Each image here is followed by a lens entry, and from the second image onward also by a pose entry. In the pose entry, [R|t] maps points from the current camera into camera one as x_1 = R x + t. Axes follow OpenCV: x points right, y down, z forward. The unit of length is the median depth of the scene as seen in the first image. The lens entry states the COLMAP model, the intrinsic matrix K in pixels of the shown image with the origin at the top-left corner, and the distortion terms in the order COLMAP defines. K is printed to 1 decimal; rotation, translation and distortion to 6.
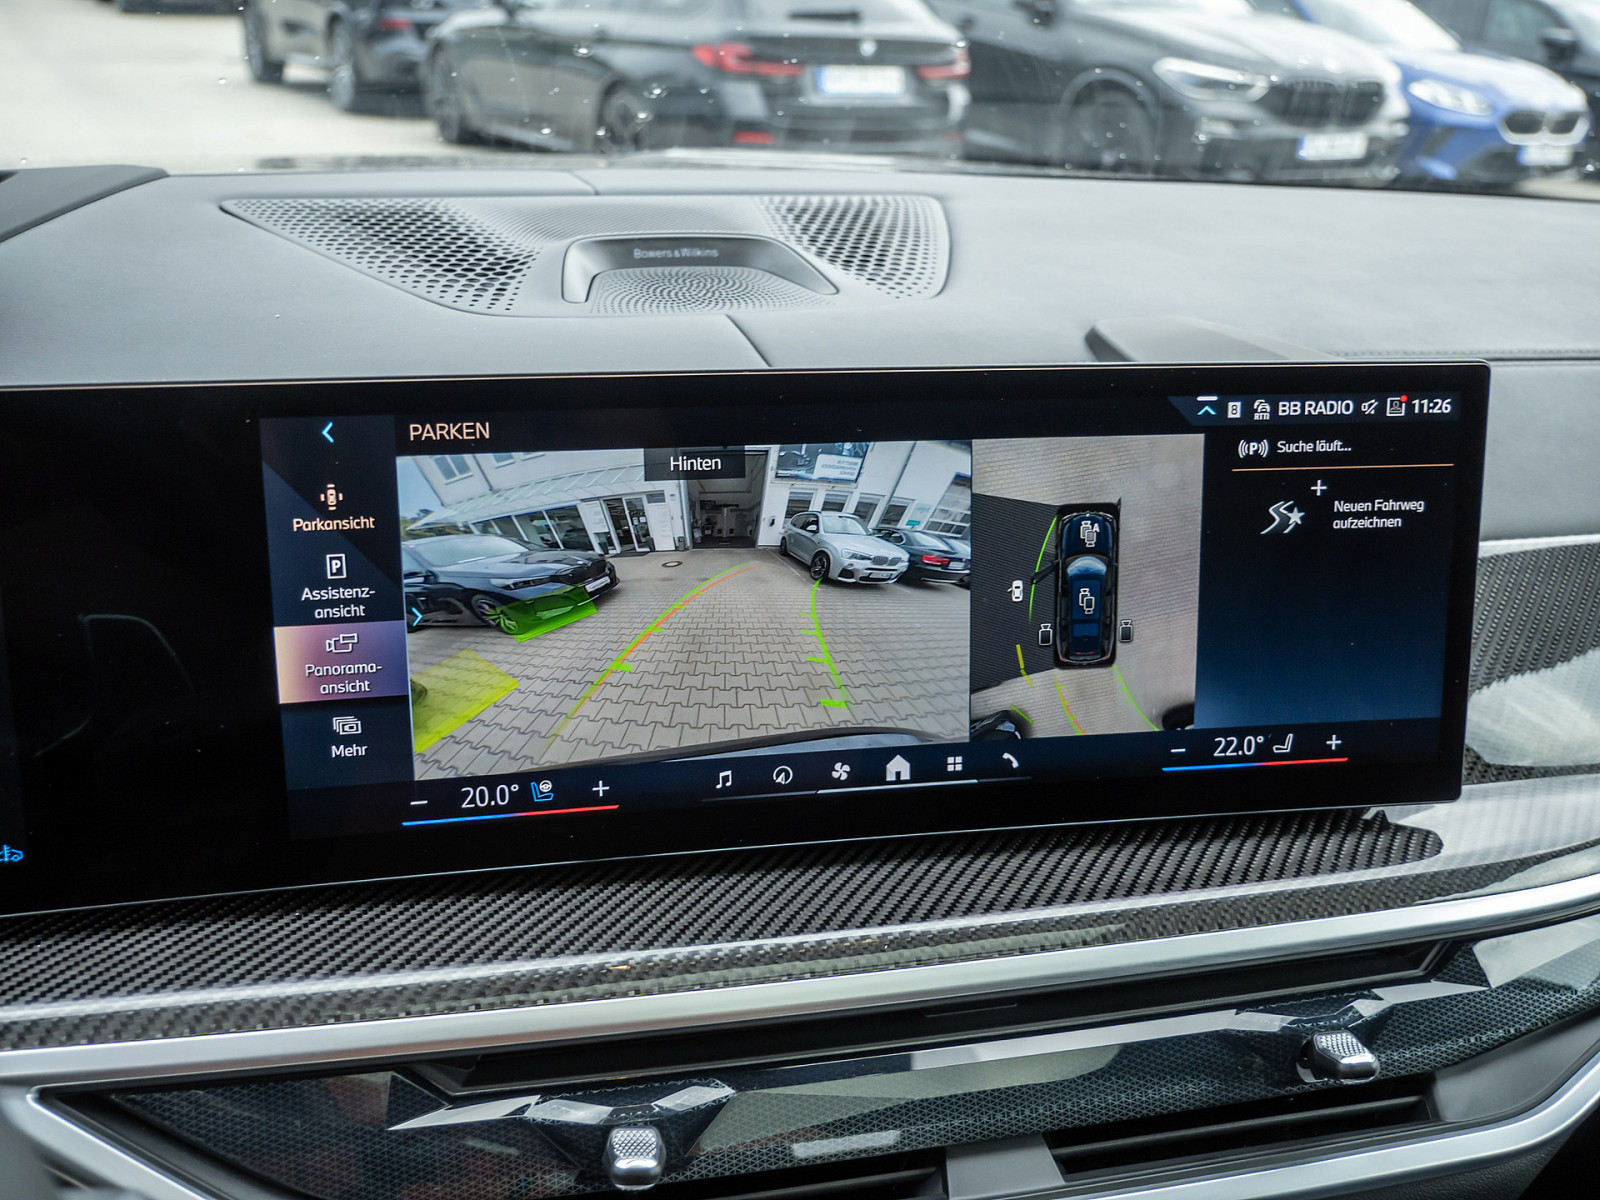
lens RADIAL K [[1565.0, 0, 800.0], [0, 1565.0, 600.0], [0, 0, 1]] dist [-0.017553, 0.004000]
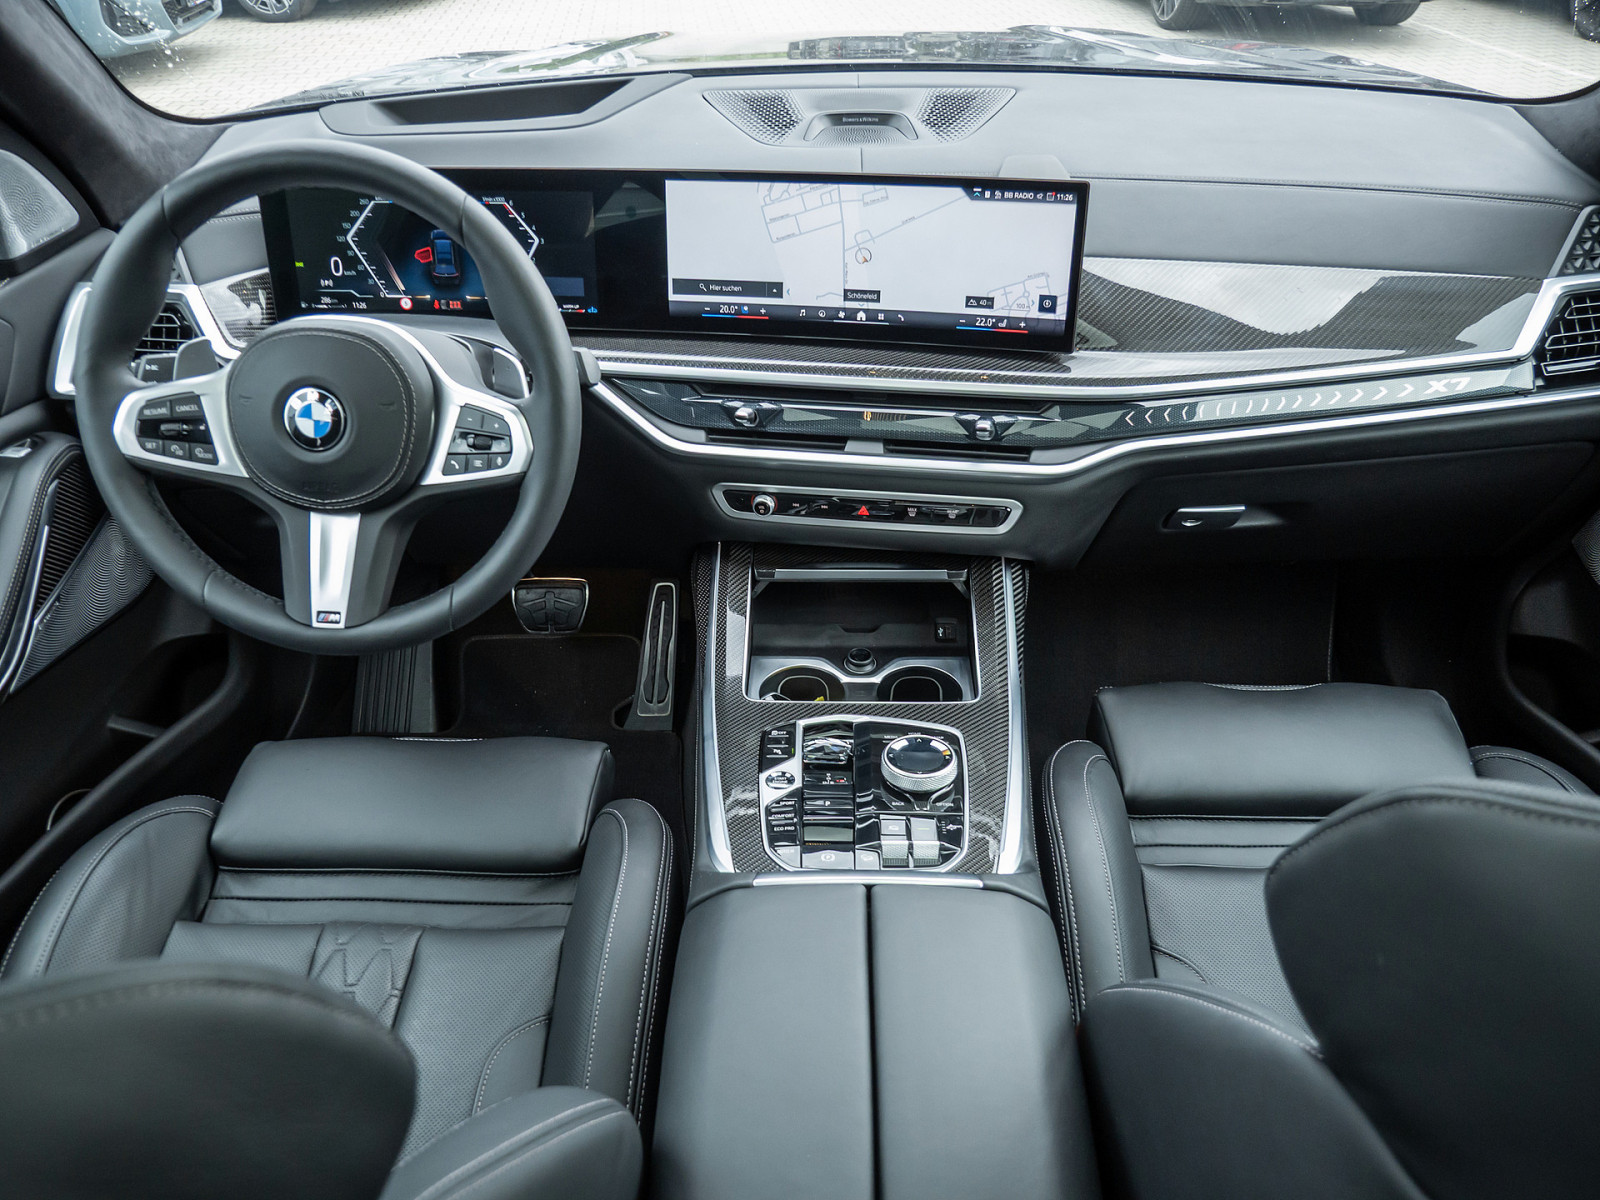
lens RADIAL K [[1150.4, 0, 798.0], [0, 1150.4, 626.8], [0, 0, 1]] dist [-0.051302, 0.010439]
pose [[0.918632, 0.183113, -0.350122, 0.817865], [-0.092412, 0.961123, 0.260198, 0.120238], [0.384156, -0.206671, 0.899840, -1.109048]]
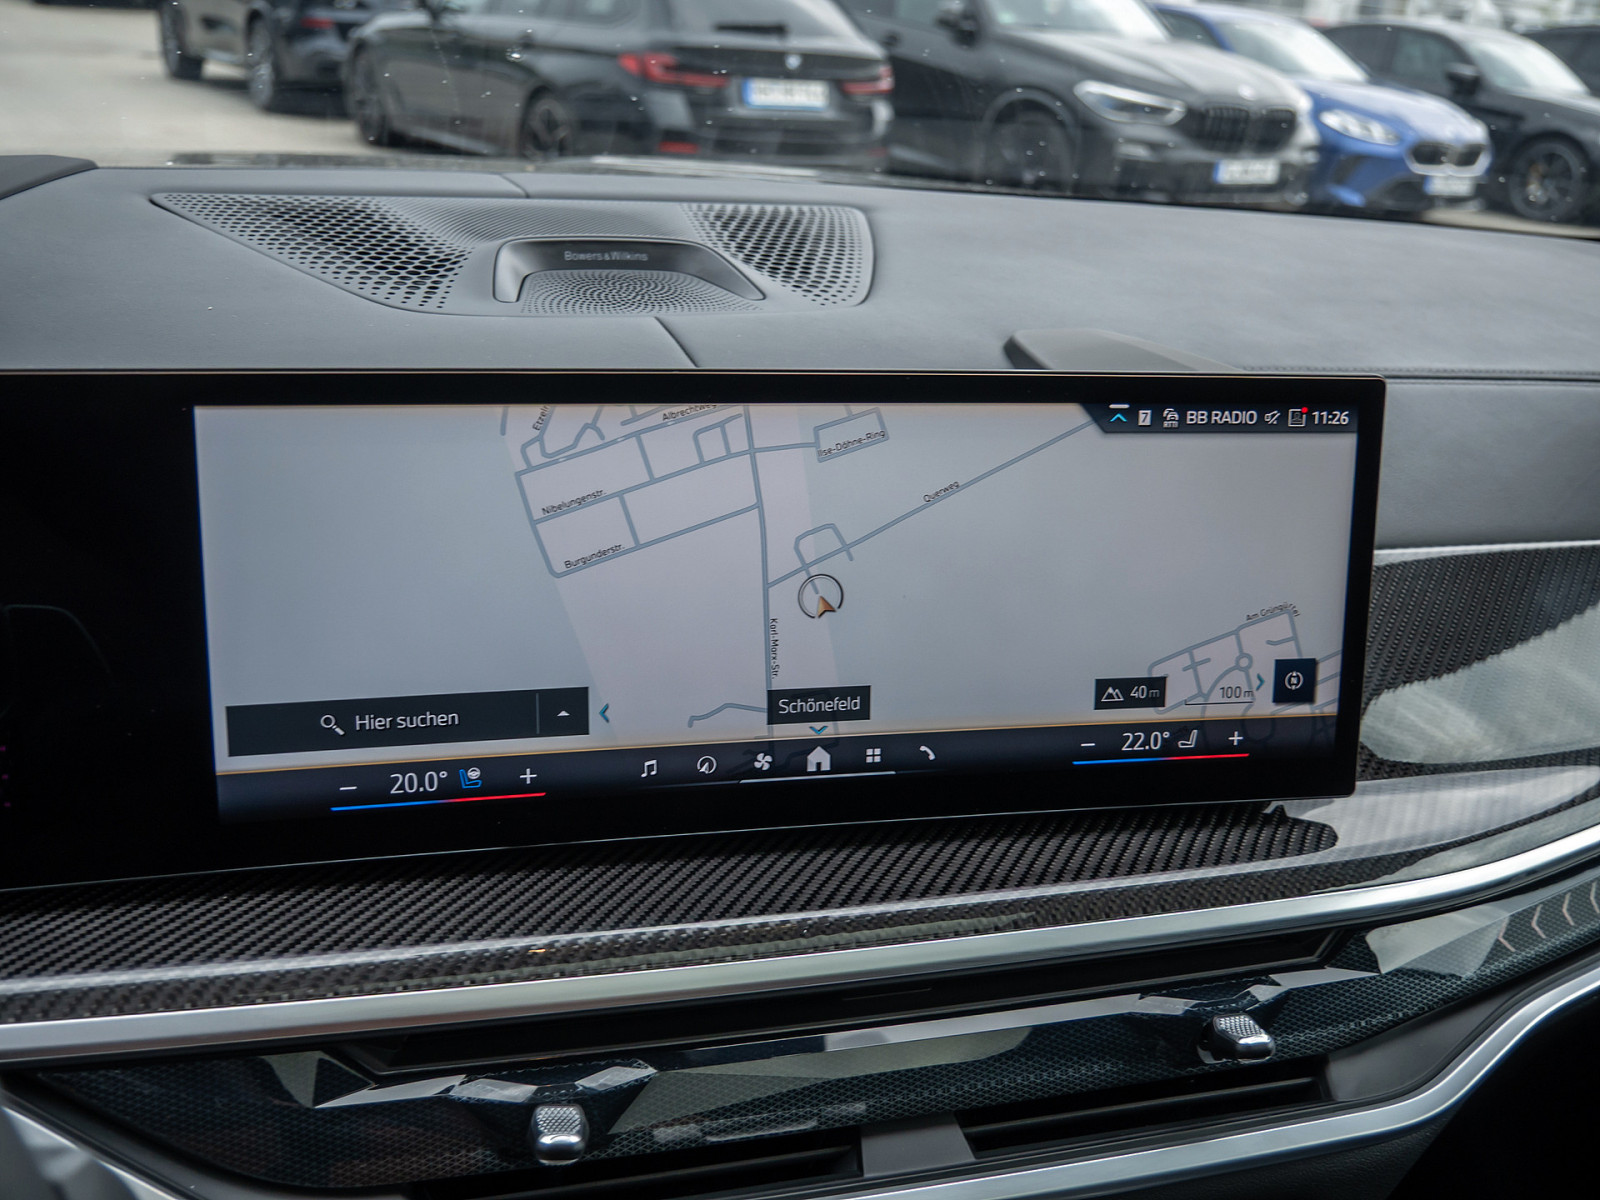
lens RADIAL K [[1563.6, 0, 800.0], [0, 1563.6, 600.0], [0, 0, 1]] dist [-0.019526, -0.004289]
pose [[0.998538, 0.012814, 0.052519, -0.005010], [-0.012453, 0.999897, -0.007184, 0.010305], [-0.052606, 0.006519, 0.998594, -0.027792]]
